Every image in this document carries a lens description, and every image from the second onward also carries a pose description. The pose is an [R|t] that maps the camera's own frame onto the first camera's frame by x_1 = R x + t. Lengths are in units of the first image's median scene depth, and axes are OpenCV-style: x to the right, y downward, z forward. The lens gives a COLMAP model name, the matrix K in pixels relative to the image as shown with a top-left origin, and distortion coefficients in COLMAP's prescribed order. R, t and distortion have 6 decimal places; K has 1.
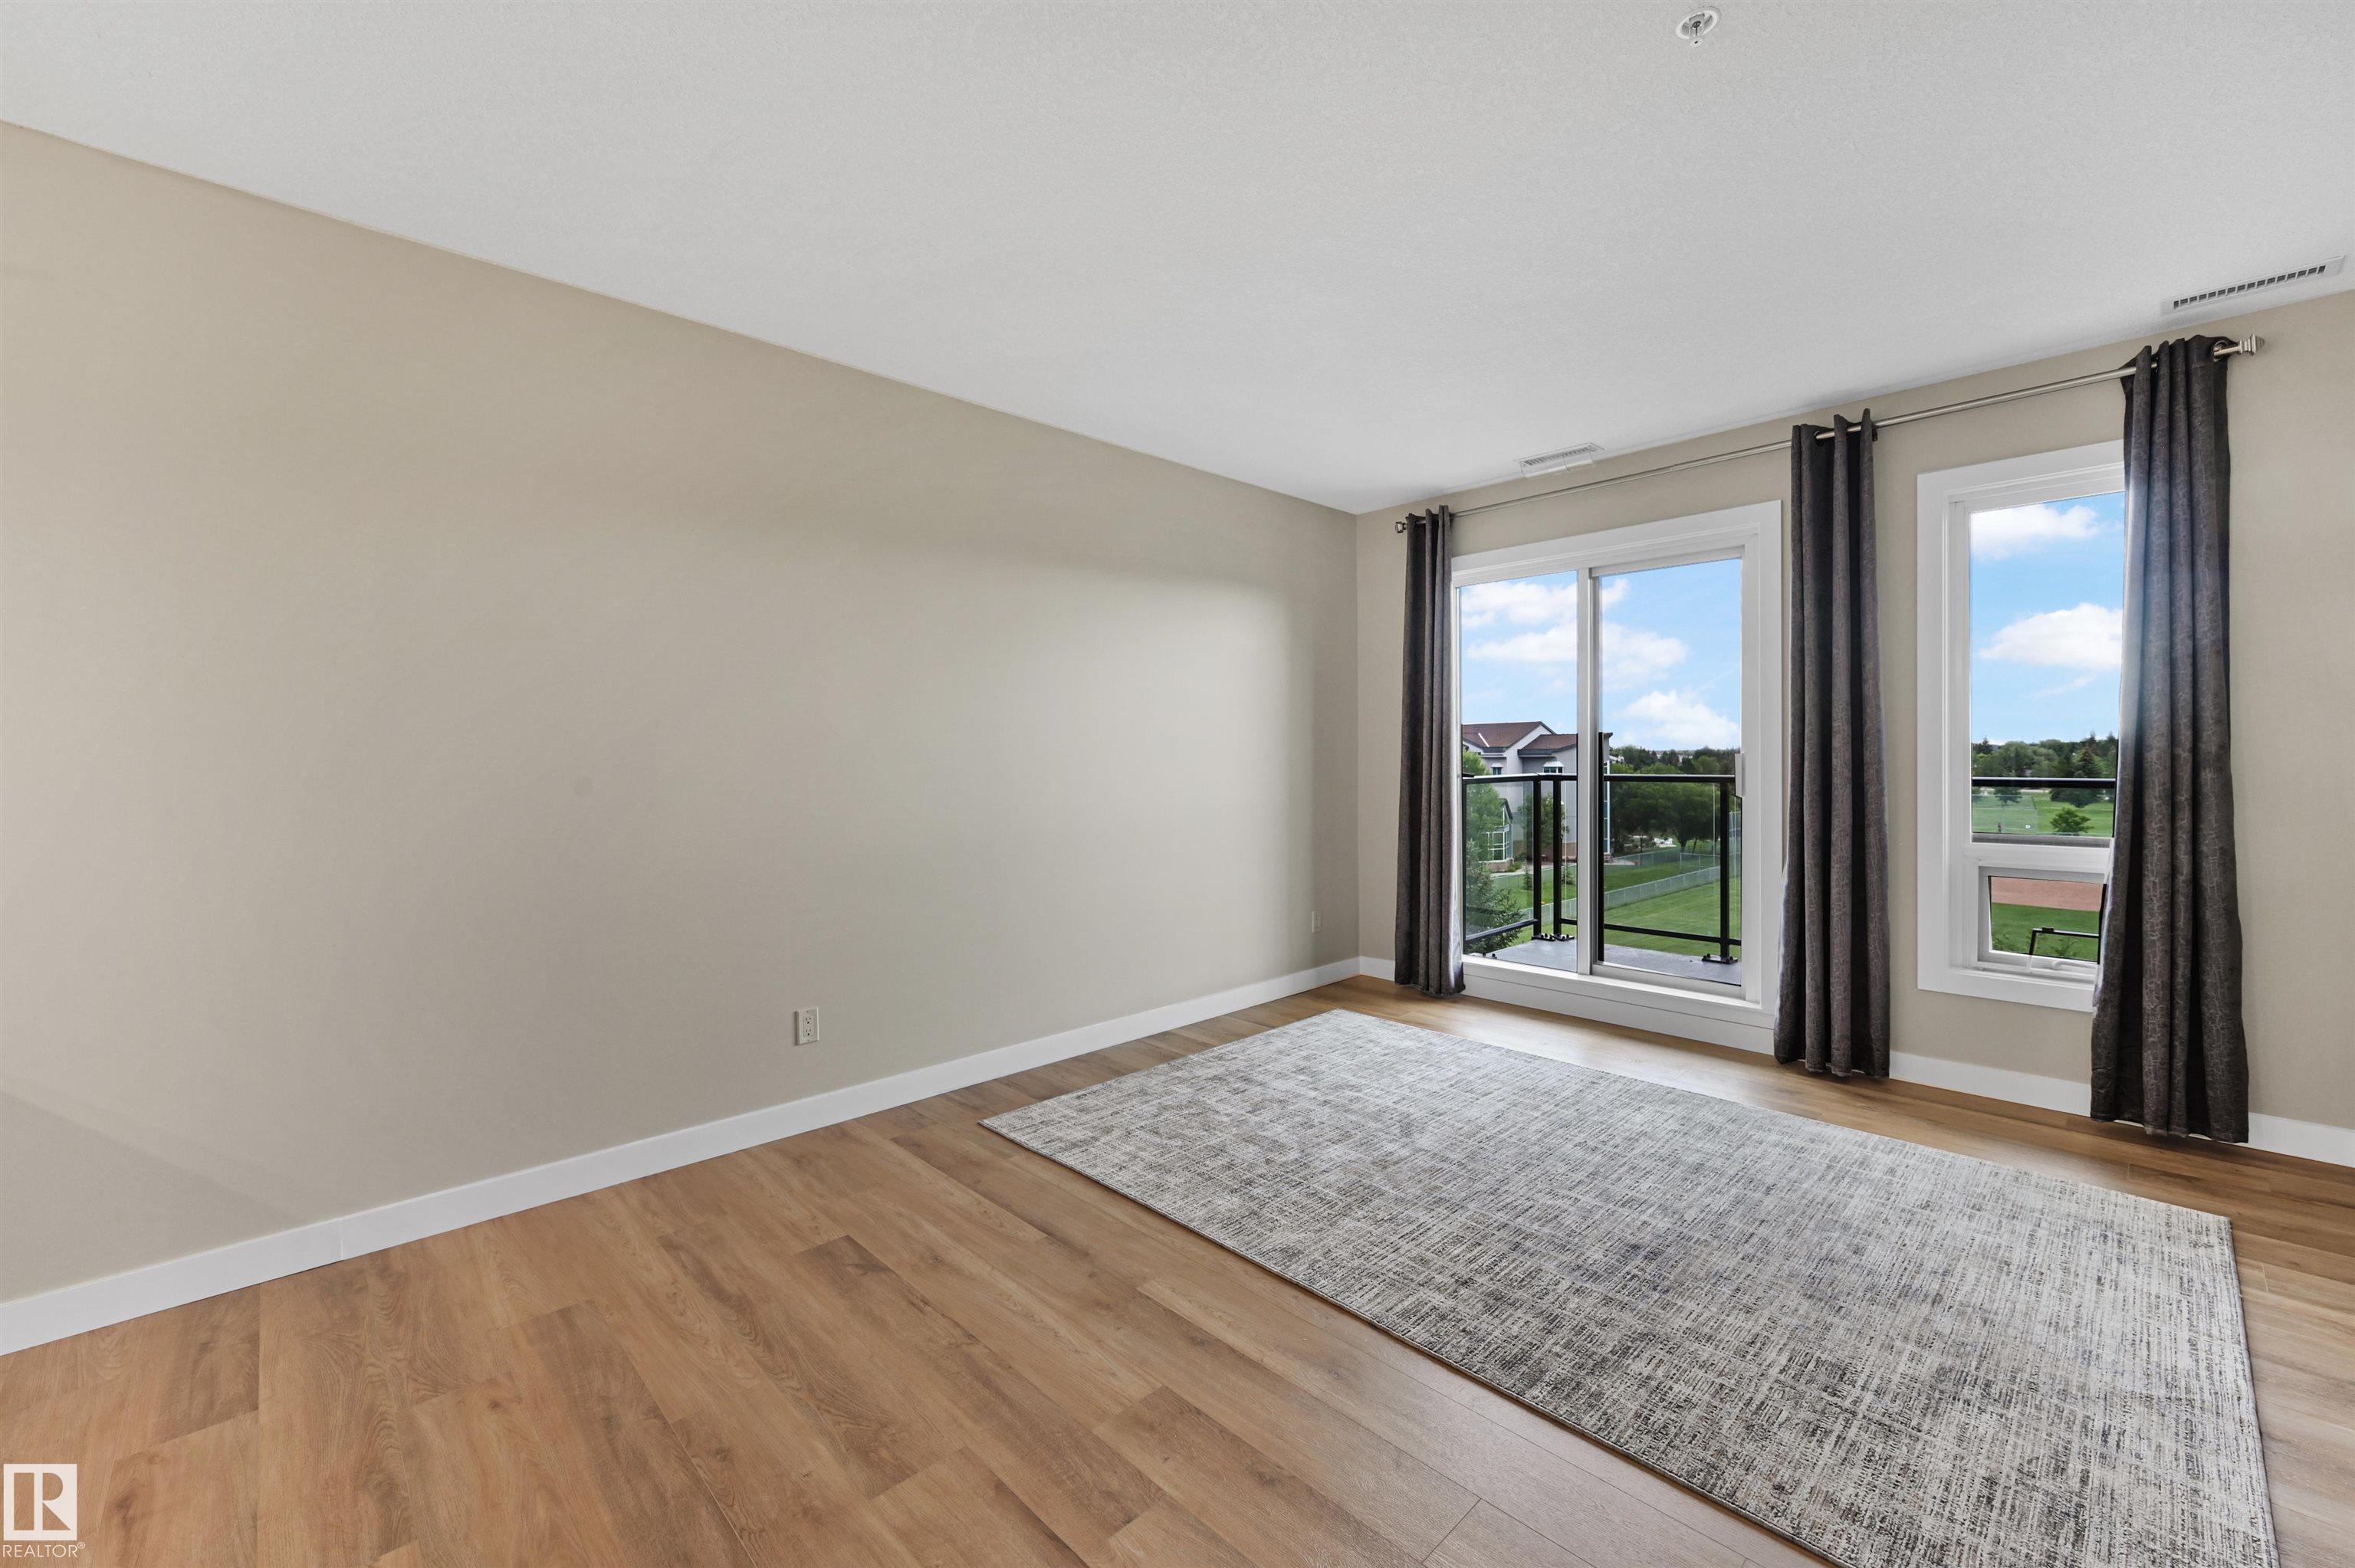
lens RADIAL K [[923.0, 0, 1181.9], [0, 923.0, 764.2], [0, 0, 1]] dist [0.007711, -0.001349]
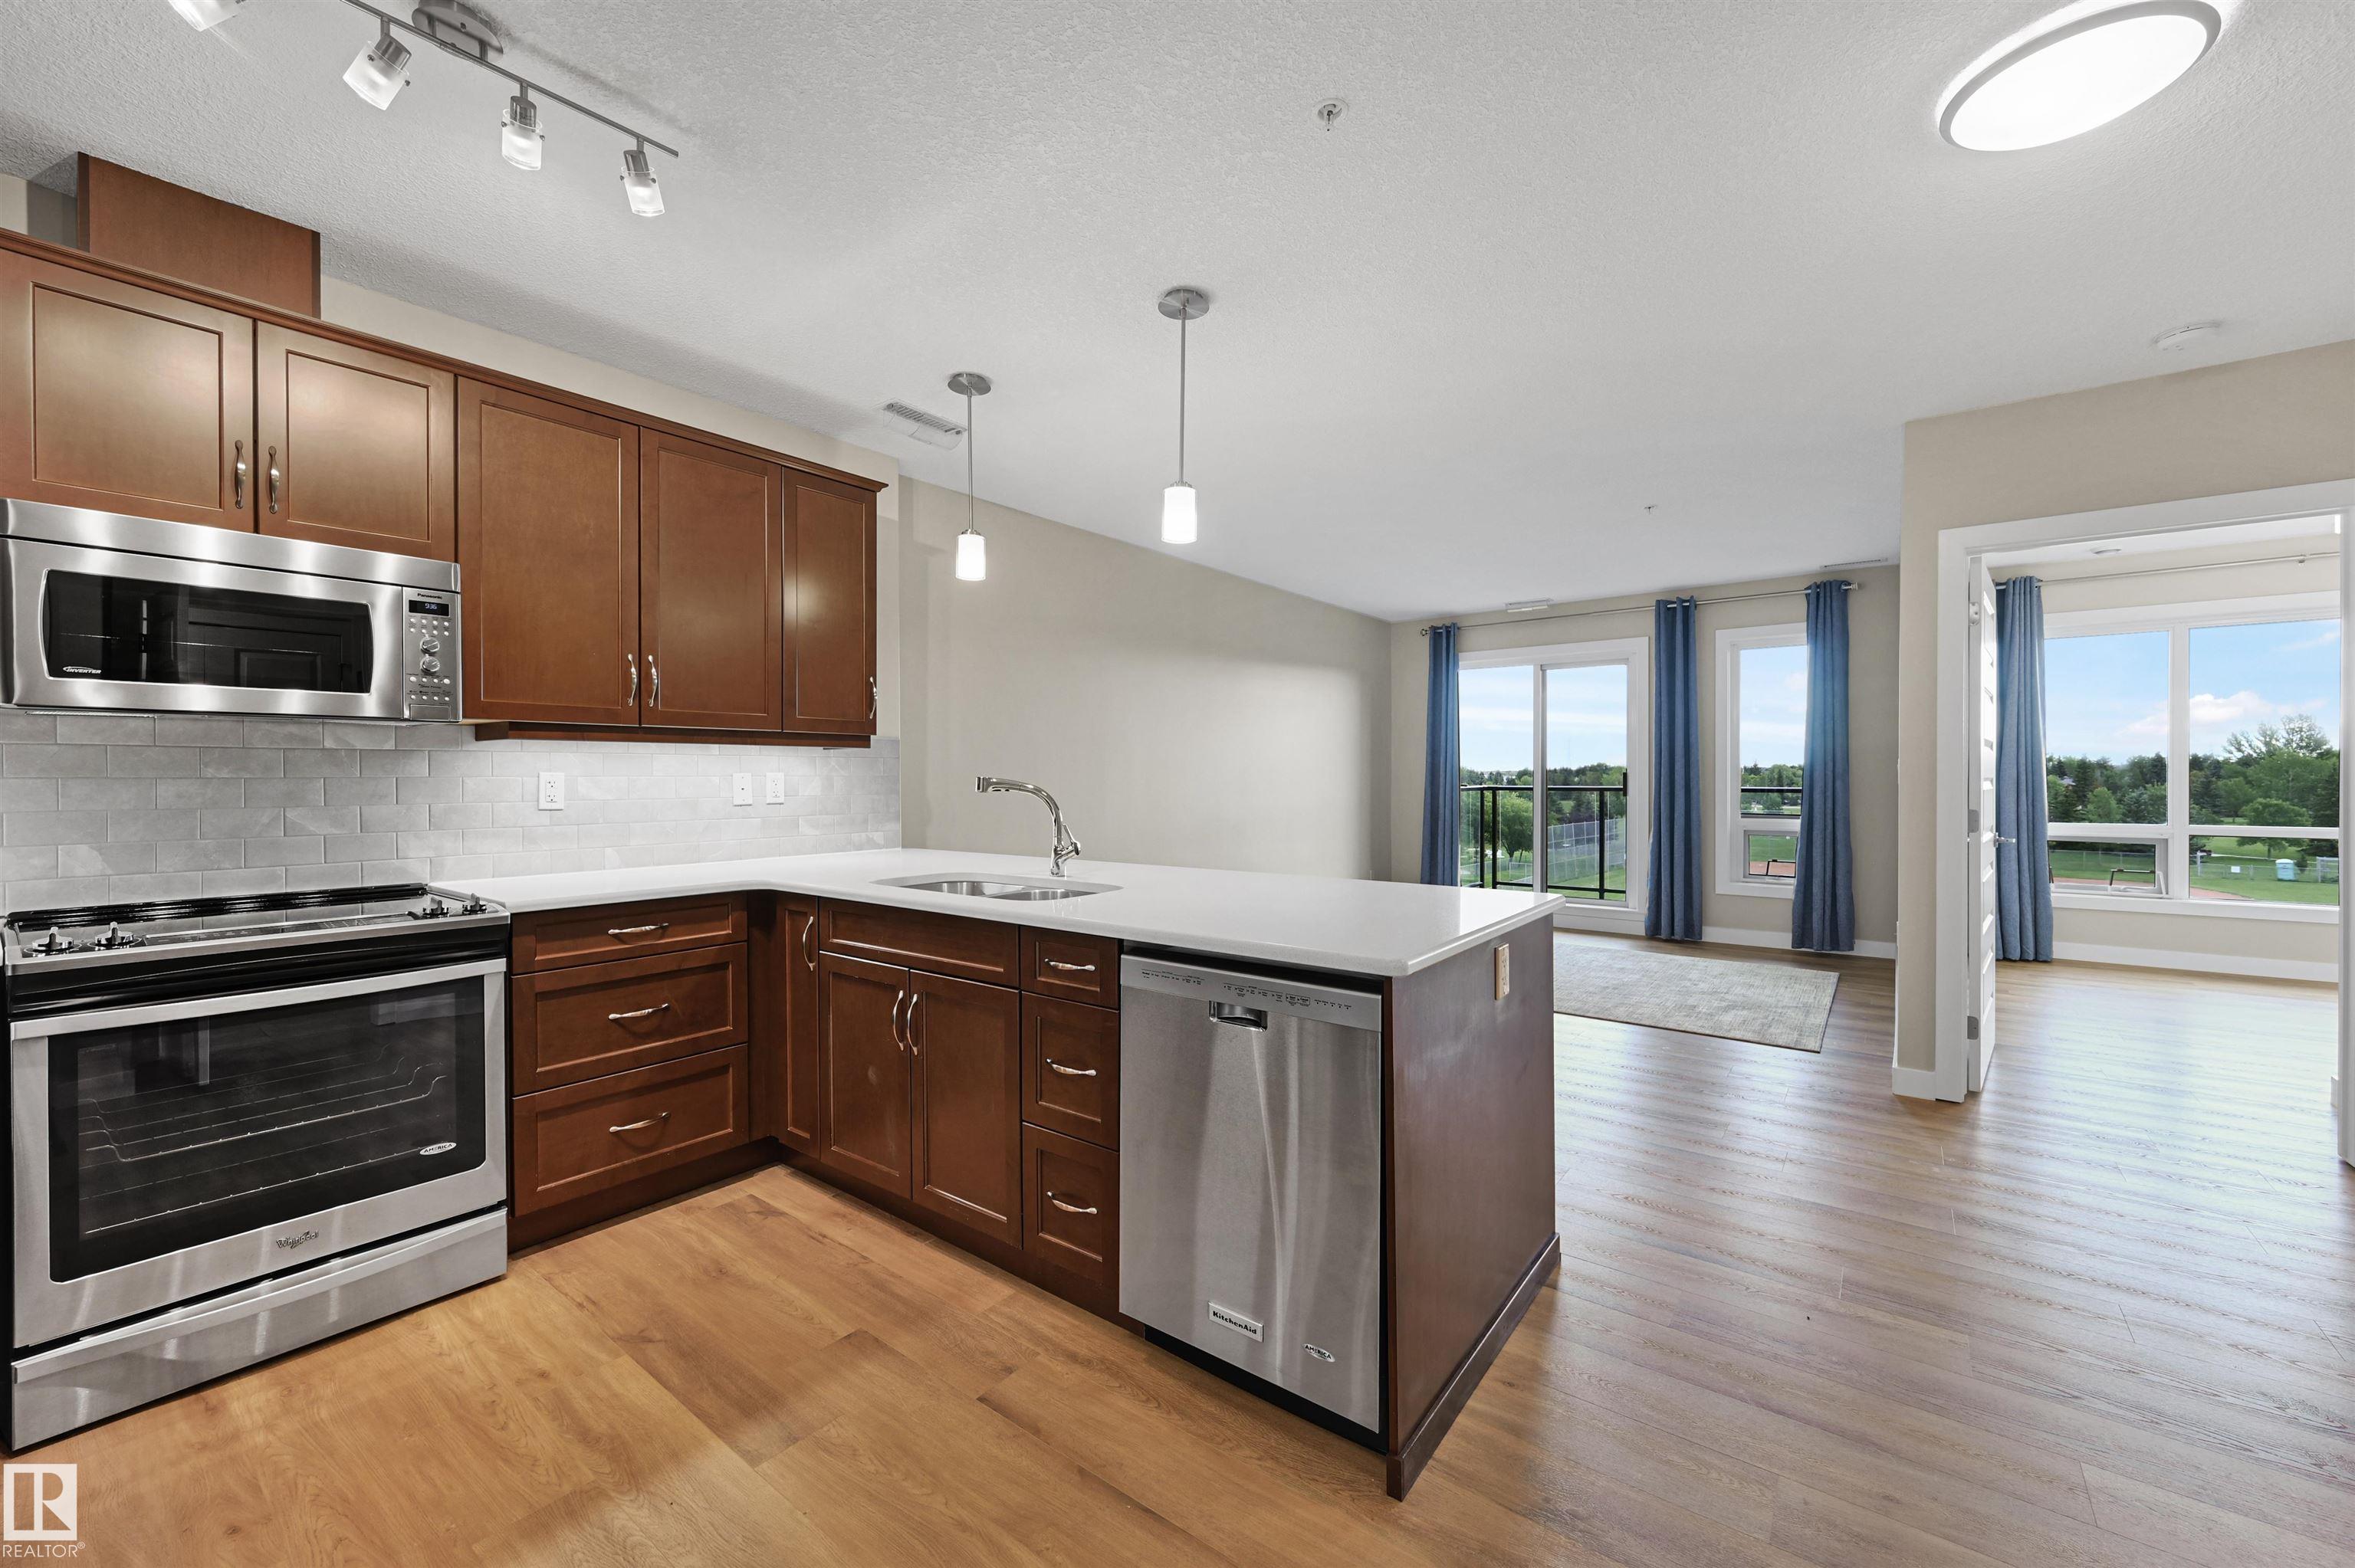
lens RADIAL K [[923.0, 0, 1157.3], [0, 923.0, 782.7], [0, 0, 1]] dist [0.007711, -0.001349]
pose [[0.990304, 0.002767, 0.138889, -0.591802], [-0.002711, 0.999996, -0.000592, 0.013331], [-0.138890, 0.000210, 0.990308, -0.706003]]
